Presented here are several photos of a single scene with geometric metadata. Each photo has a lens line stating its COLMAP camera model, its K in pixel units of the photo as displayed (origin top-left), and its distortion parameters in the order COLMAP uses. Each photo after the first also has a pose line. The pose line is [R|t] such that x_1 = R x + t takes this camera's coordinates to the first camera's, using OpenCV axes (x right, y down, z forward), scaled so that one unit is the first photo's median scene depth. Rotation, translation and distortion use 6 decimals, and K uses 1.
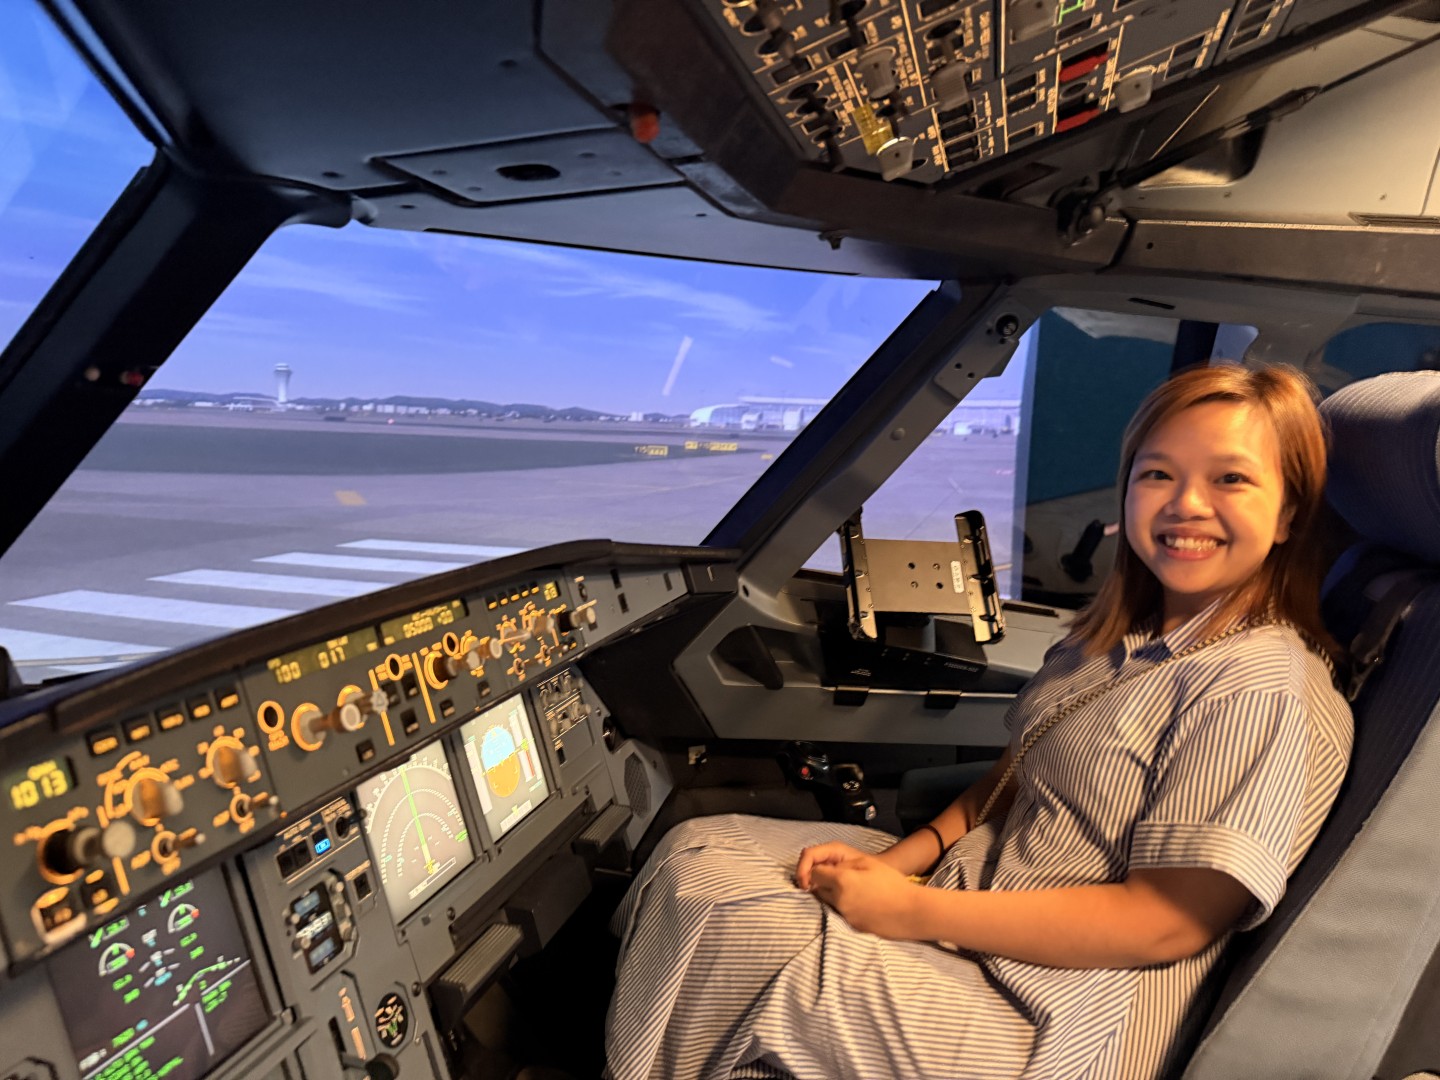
lens RADIAL K [[1016.1, 0, 716.4], [0, 1016.1, 521.8], [0, 0, 1]] dist [0.038282, -0.057652]
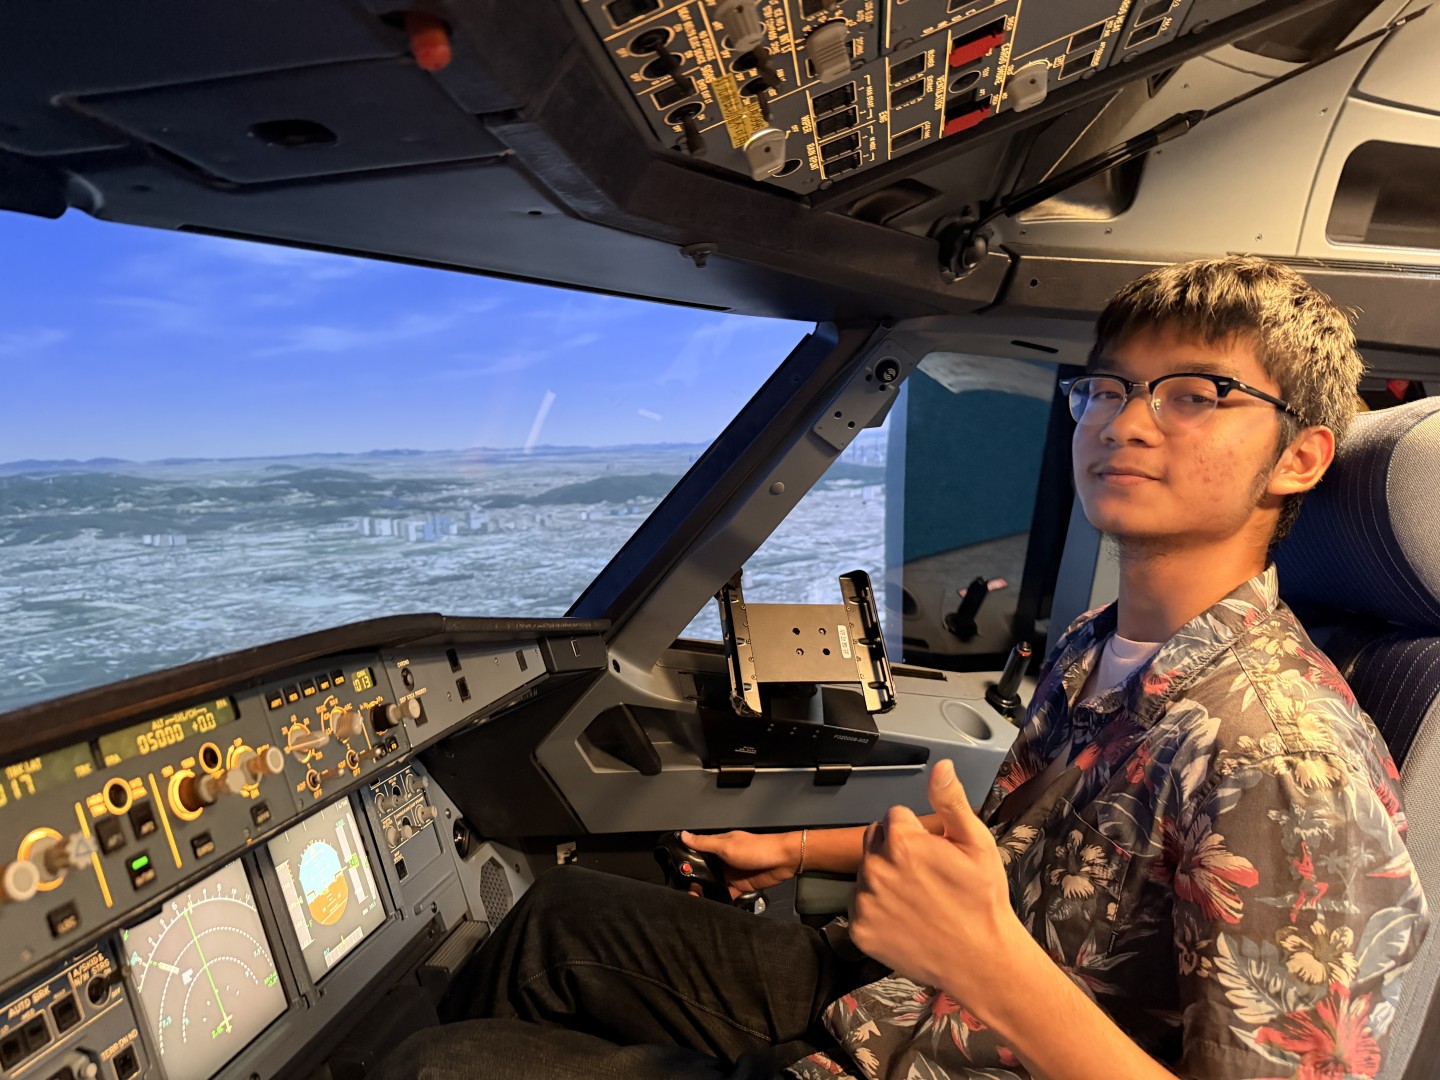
lens RADIAL K [[1016.1, 0, 732.8], [0, 1016.1, 540.9], [0, 0, 1]] dist [0.038282, -0.057652]
pose [[0.990608, -0.023285, 0.134738, 0.023053], [0.029914, 0.998429, -0.047384, 0.004993], [-0.133423, 0.050970, 0.989748, 0.157455]]
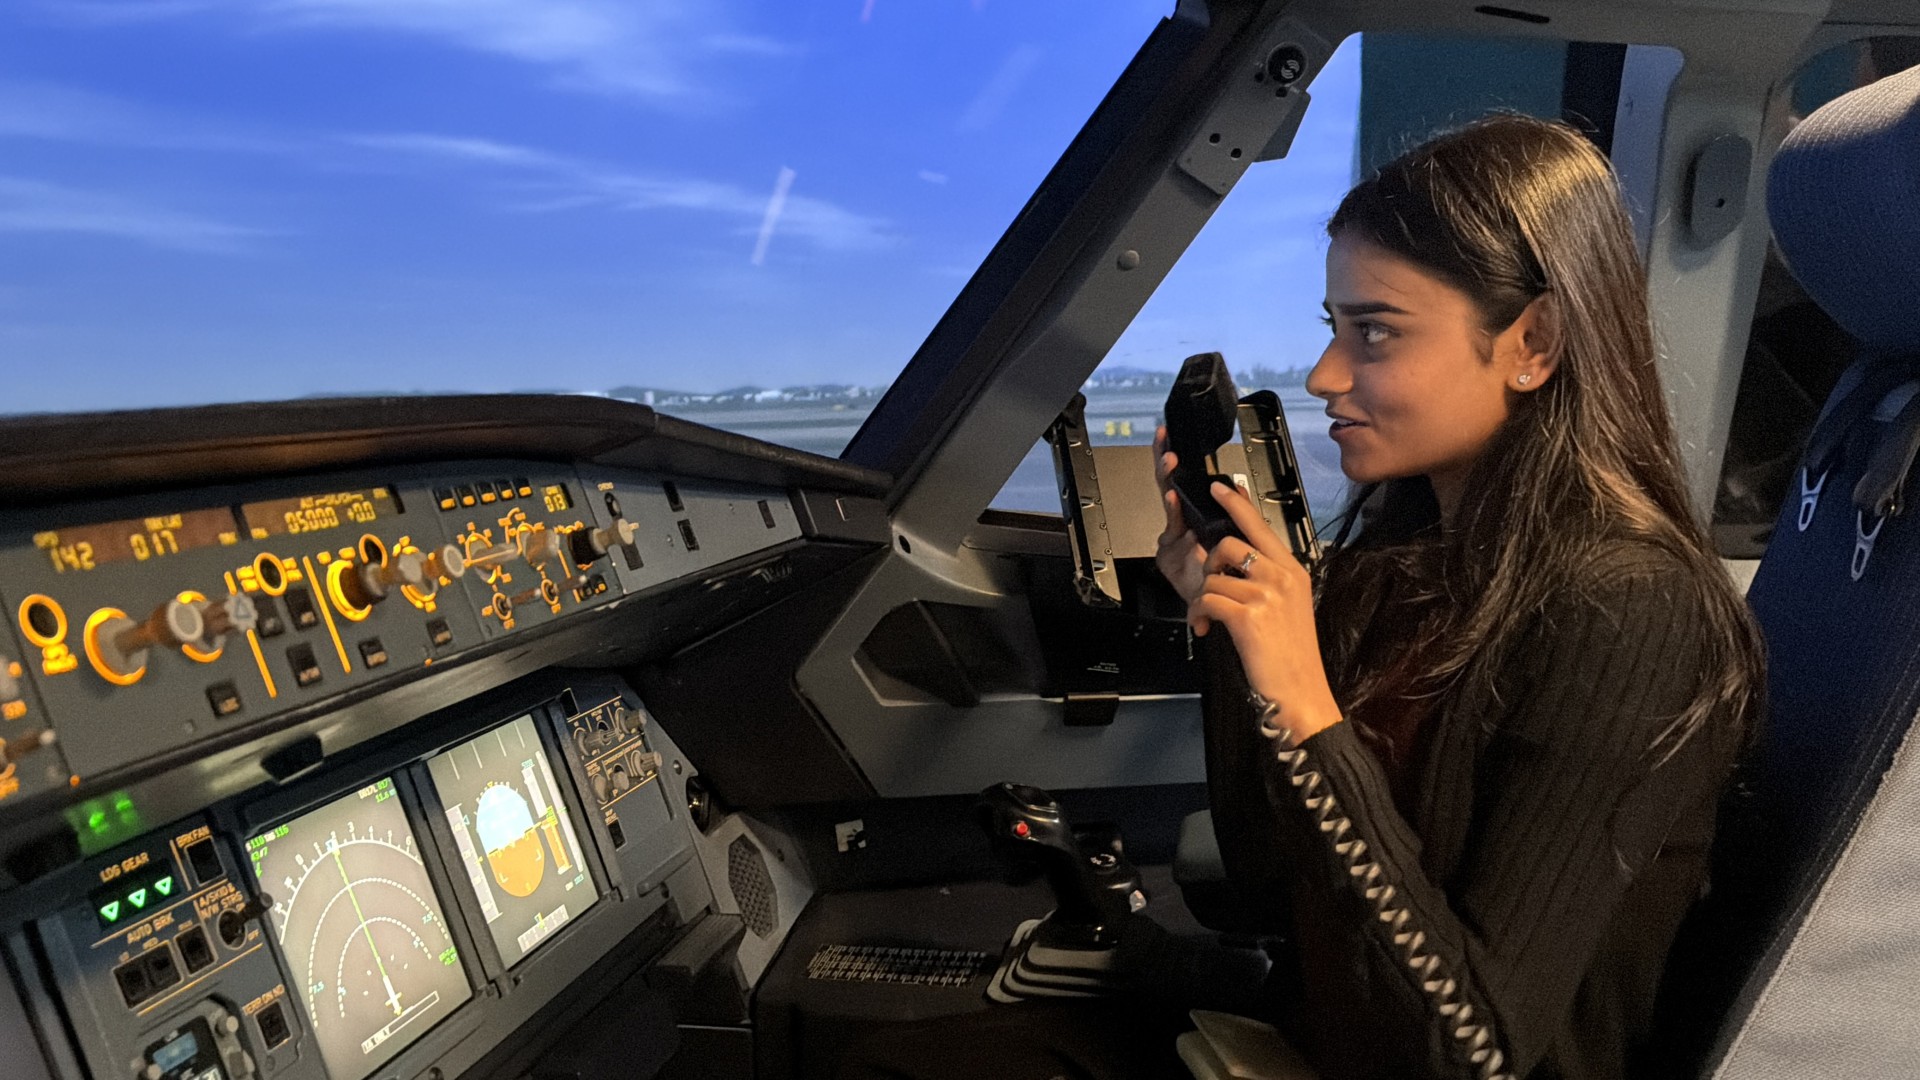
lens RADIAL K [[1651.5, 0, 984.8], [0, 1651.5, 545.5], [0, 0, 1]] dist [0.086136, -0.160539]
pose [[0.995583, -0.073763, 0.058074, 0.032717], [0.073920, 0.997264, -0.000554, 0.123156], [-0.057875, 0.004844, 0.998312, 0.008075]]
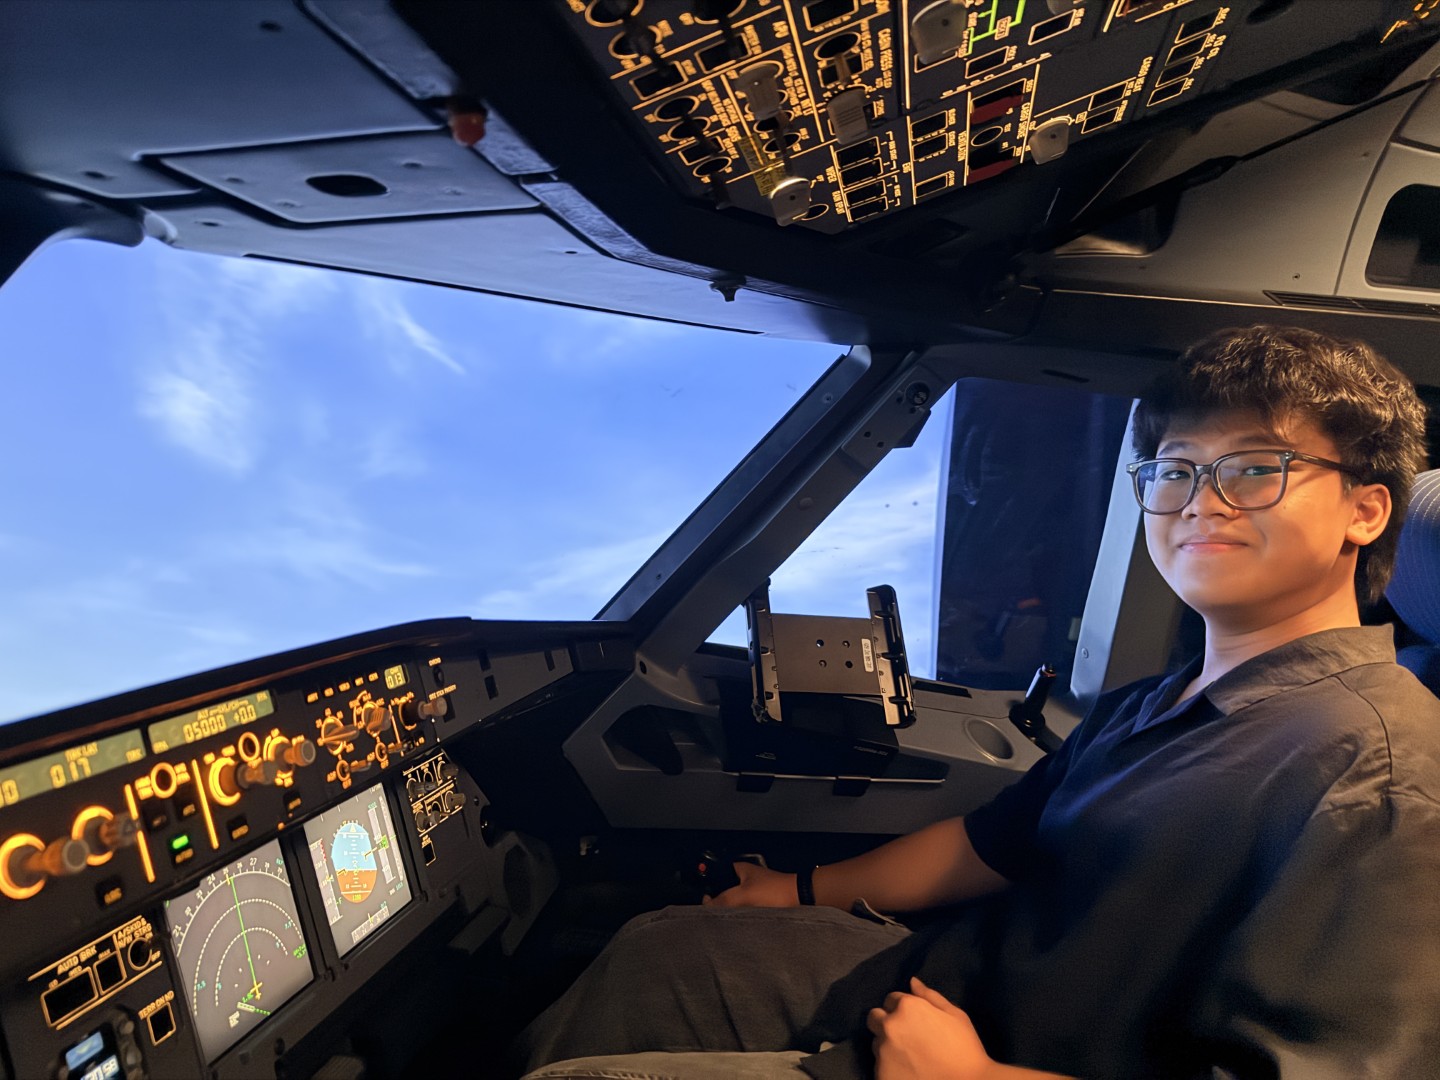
lens RADIAL K [[1016.1, 0, 730.7], [0, 1016.1, 534.2], [0, 0, 1]] dist [0.038282, -0.057652]
pose [[0.996042, 0.022689, 0.085937, 0.045923], [-0.018494, 0.998613, -0.049304, -0.016513], [-0.086936, 0.047520, 0.995080, 0.113367]]
